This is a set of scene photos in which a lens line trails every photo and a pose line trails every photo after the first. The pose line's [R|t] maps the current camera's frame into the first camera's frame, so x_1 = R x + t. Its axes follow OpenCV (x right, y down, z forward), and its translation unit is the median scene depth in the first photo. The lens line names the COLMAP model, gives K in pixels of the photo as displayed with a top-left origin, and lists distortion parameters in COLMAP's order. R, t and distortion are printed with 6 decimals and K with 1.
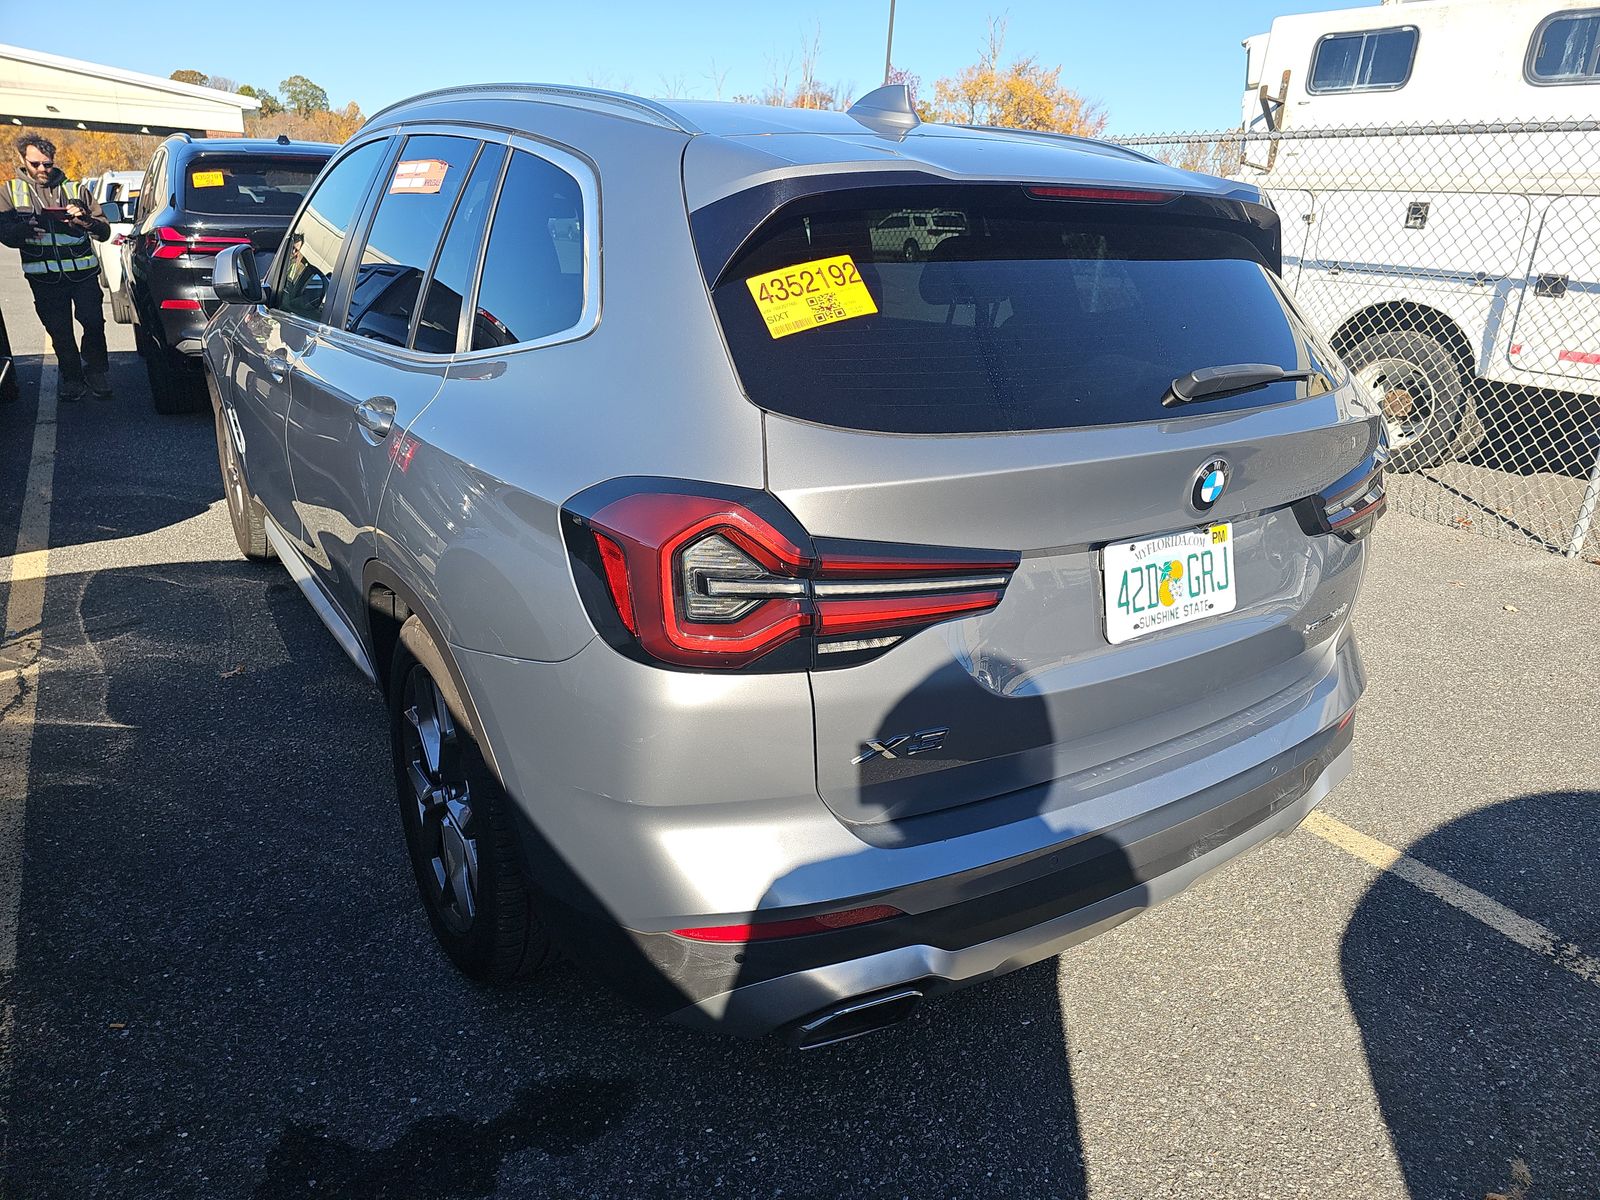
lens RADIAL K [[1106.0, 0, 801.2], [0, 1106.0, 554.7], [0, 0, 1]] dist [0.076484, -0.086383]
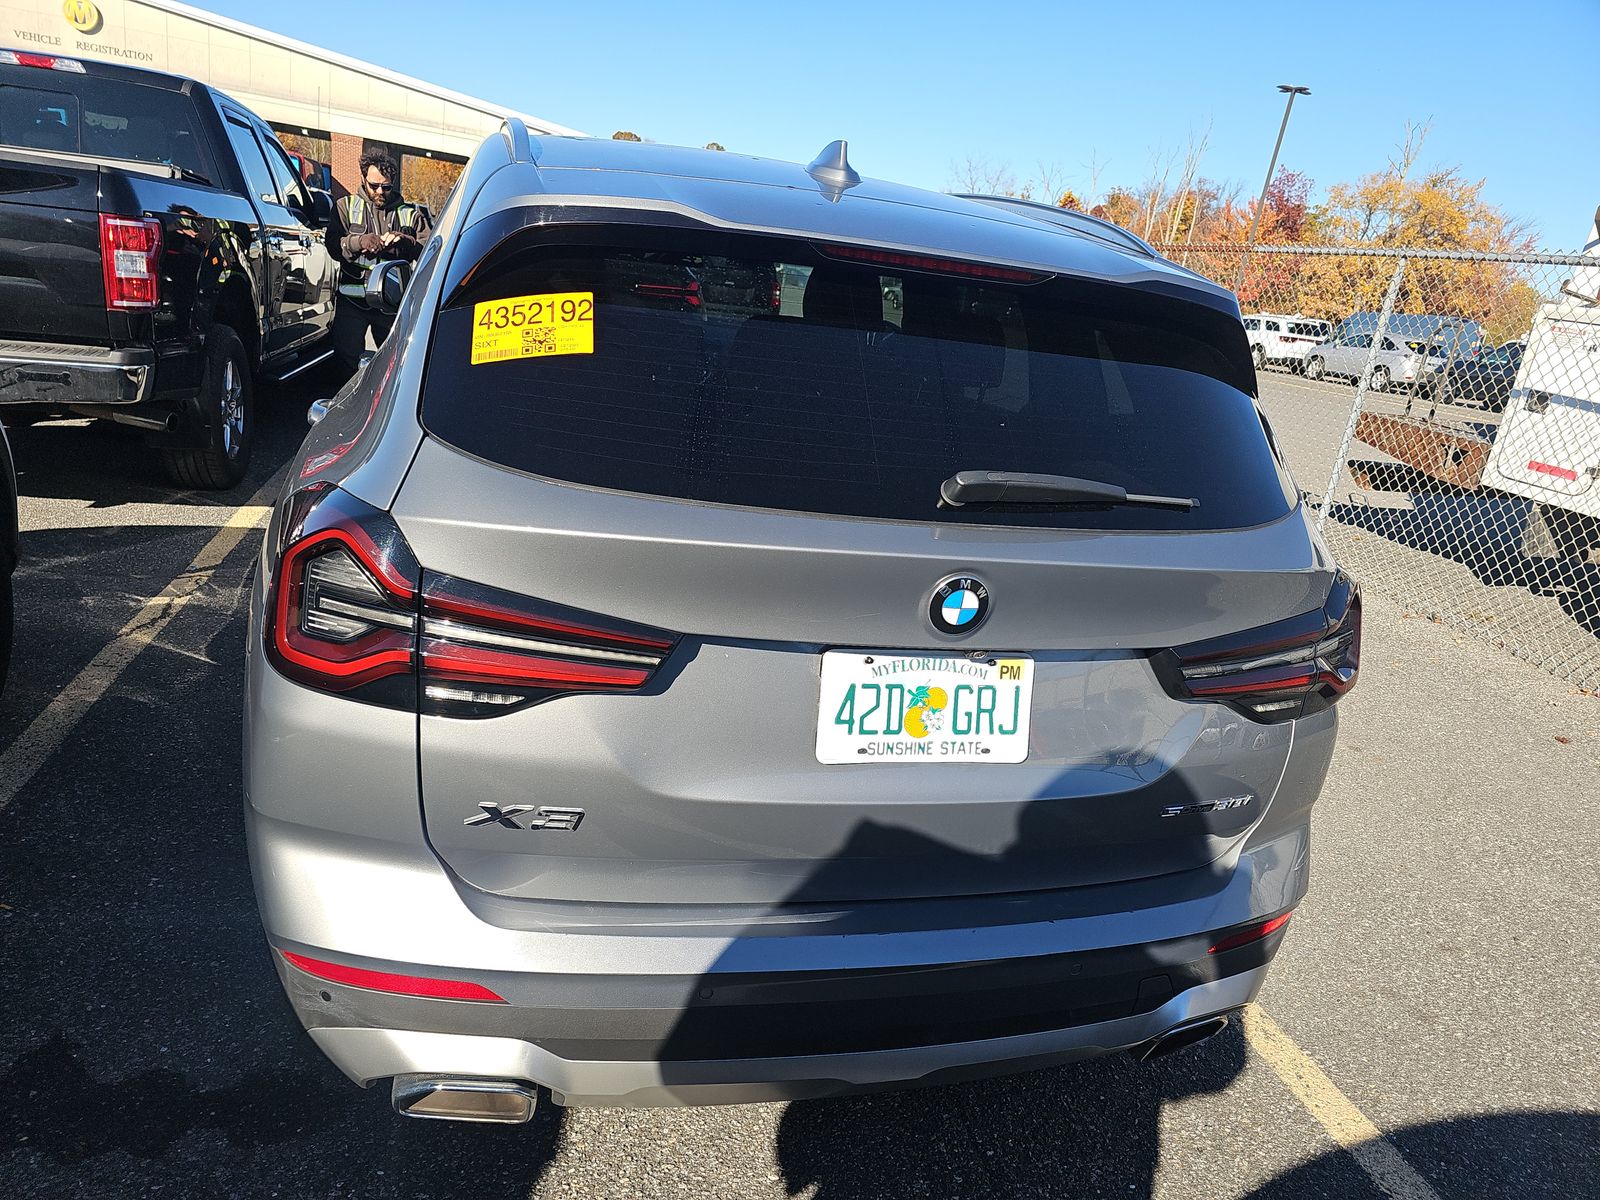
lens RADIAL K [[1092.3, 0, 797.8], [0, 1092.3, 572.1], [0, 0, 1]] dist [0.086846, -0.087095]
pose [[0.940137, 0.176186, -0.291720, 0.475918], [-0.190363, 0.981495, -0.020711, -0.045227], [0.282673, 0.075004, 0.956279, 0.155364]]
